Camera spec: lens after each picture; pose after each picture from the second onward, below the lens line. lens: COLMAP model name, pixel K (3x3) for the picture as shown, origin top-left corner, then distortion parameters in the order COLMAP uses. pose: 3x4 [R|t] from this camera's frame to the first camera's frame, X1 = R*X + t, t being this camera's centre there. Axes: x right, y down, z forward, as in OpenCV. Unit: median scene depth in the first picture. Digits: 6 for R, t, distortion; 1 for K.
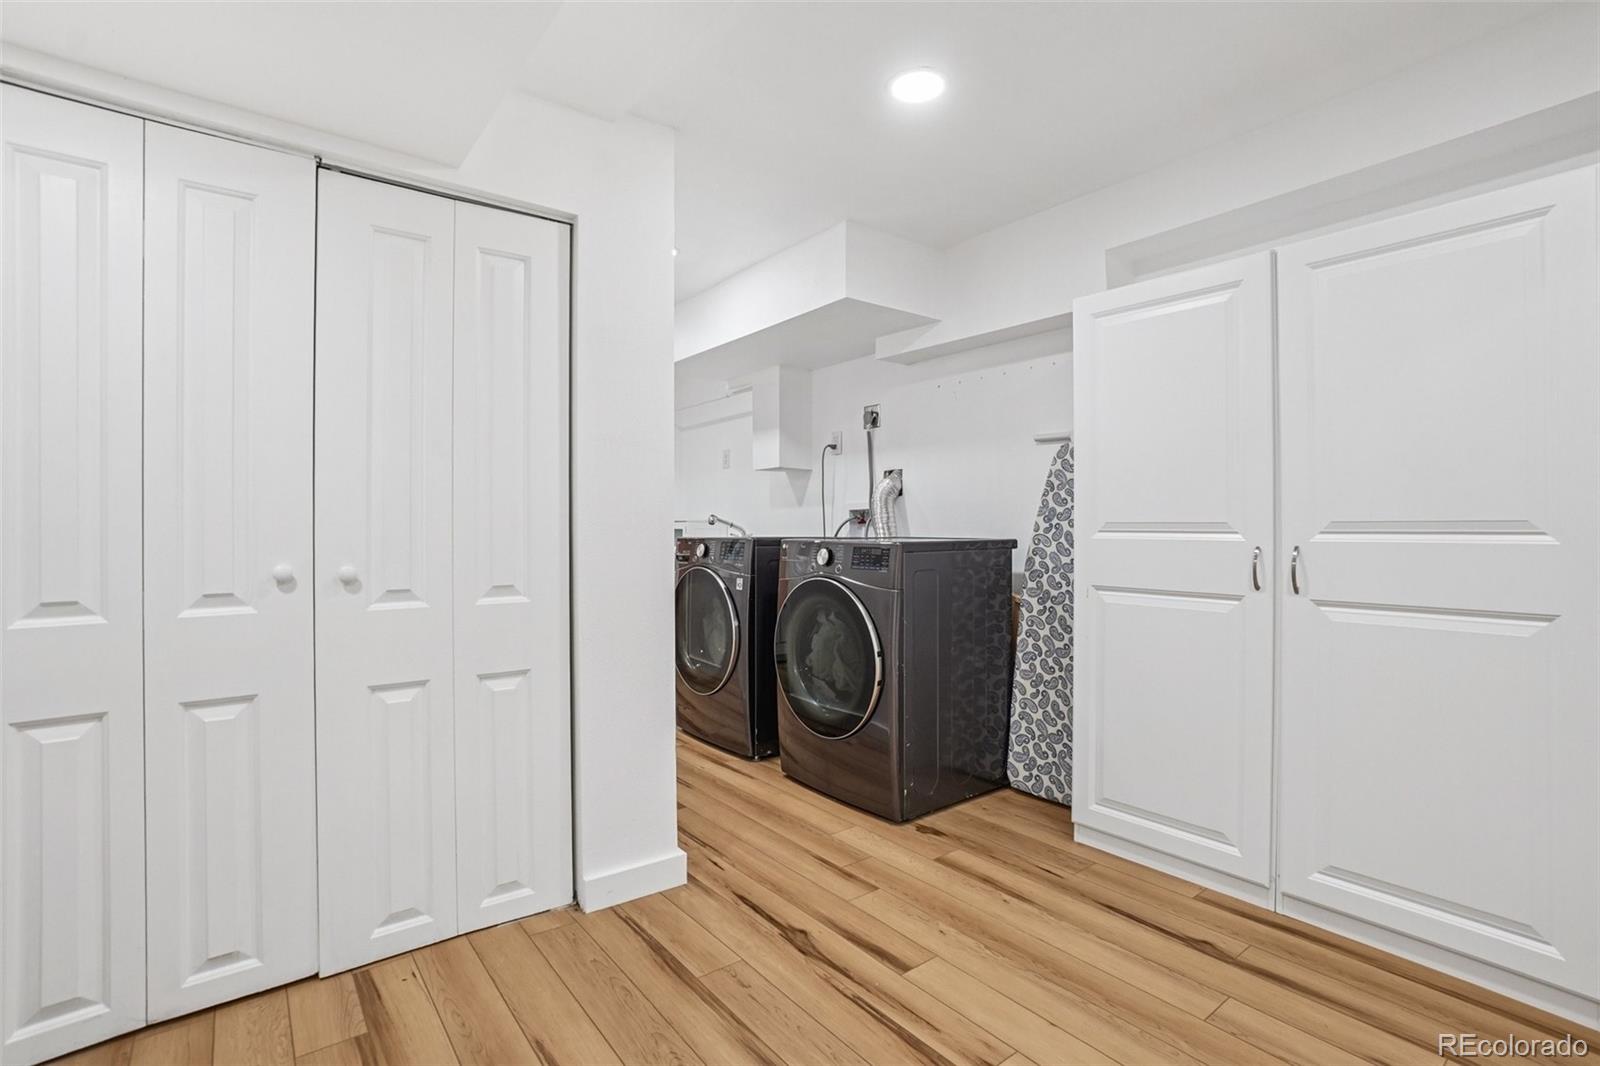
lens RADIAL K [[688.3, 0, 800.0], [0, 688.3, 533.0], [0, 0, 1]] dist [-0.001500, 0.000081]
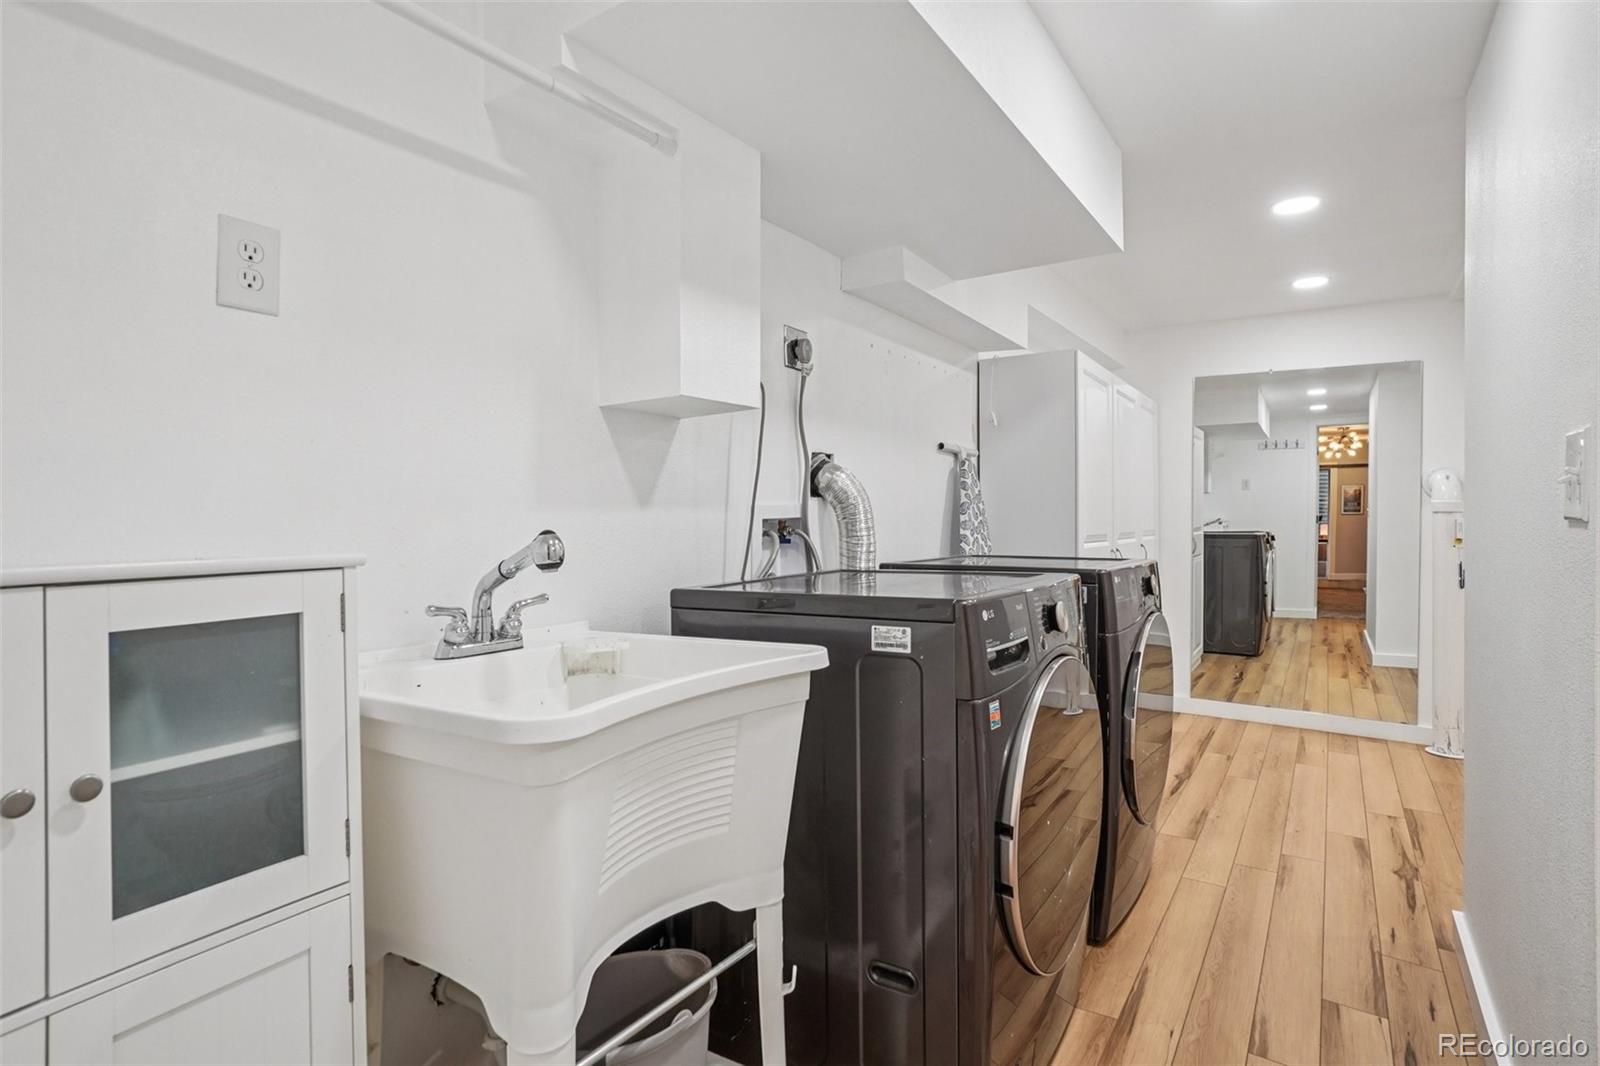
lens RADIAL K [[834.0, 0, 800.0], [0, 834.0, 533.0], [0, 0, 1]] dist [-0.002043, 0.011146]
pose [[-0.298045, -0.019632, 0.954350, -0.916243], [0.015716, 0.999552, 0.025470, -0.067326], [-0.954423, 0.022590, -0.297603, 2.053857]]
